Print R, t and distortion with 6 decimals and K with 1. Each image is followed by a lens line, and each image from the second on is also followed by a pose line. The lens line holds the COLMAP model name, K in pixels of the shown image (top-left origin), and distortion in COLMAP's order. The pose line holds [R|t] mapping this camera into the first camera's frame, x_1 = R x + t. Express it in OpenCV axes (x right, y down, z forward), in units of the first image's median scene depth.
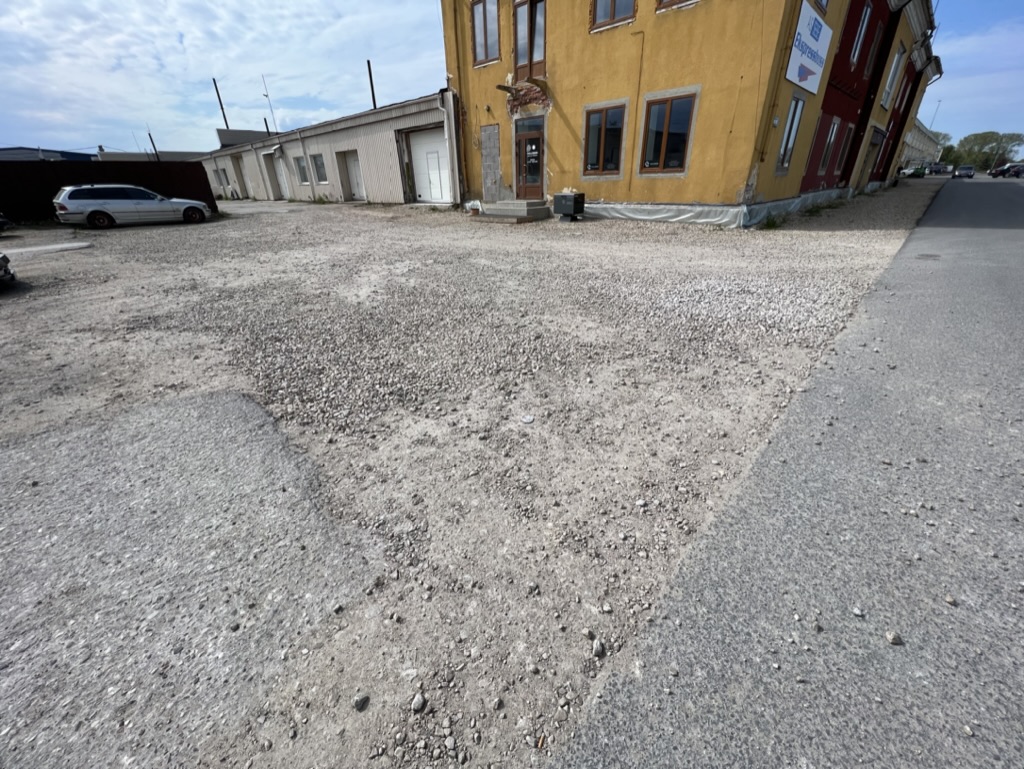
lens RADIAL K [[408.5, 0, 510.8], [0, 408.5, 386.6], [0, 0, 1]] dist [-0.003338, -0.000359]
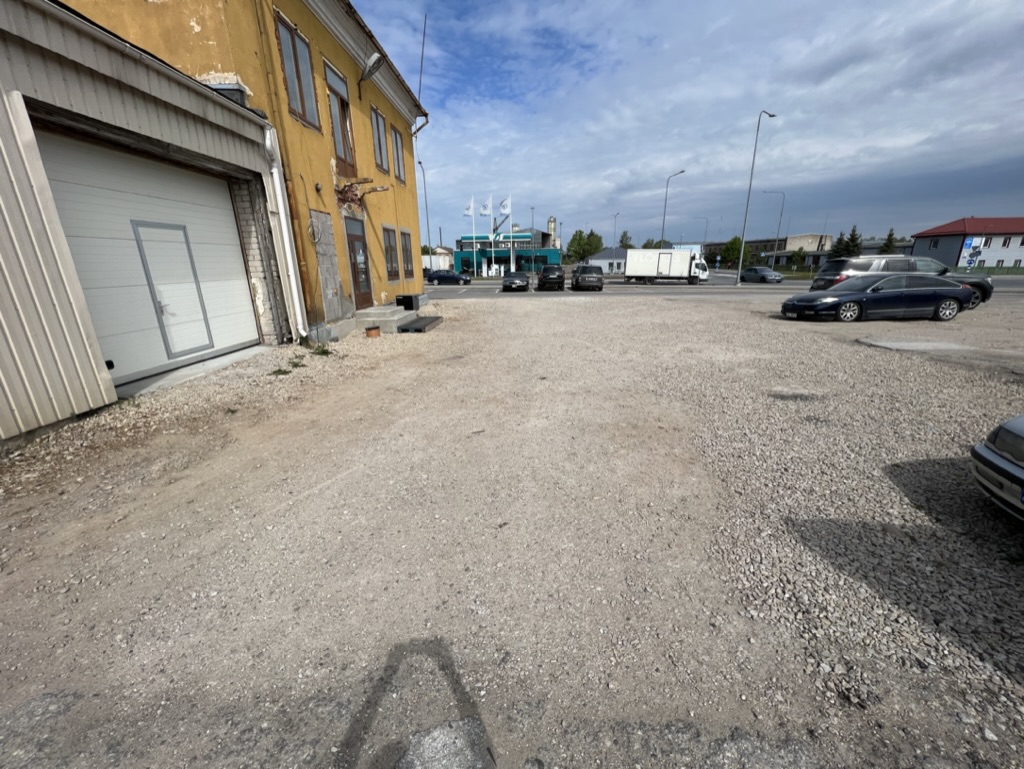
lens RADIAL K [[408.5, 0, 510.8], [0, 408.5, 386.6], [0, 0, 1]] dist [-0.003338, -0.000359]
pose [[-0.663139, -0.174996, 0.727752, -0.796253], [0.373199, 0.765507, 0.524139, -0.675776], [-0.648821, 0.619174, -0.442329, 1.301754]]
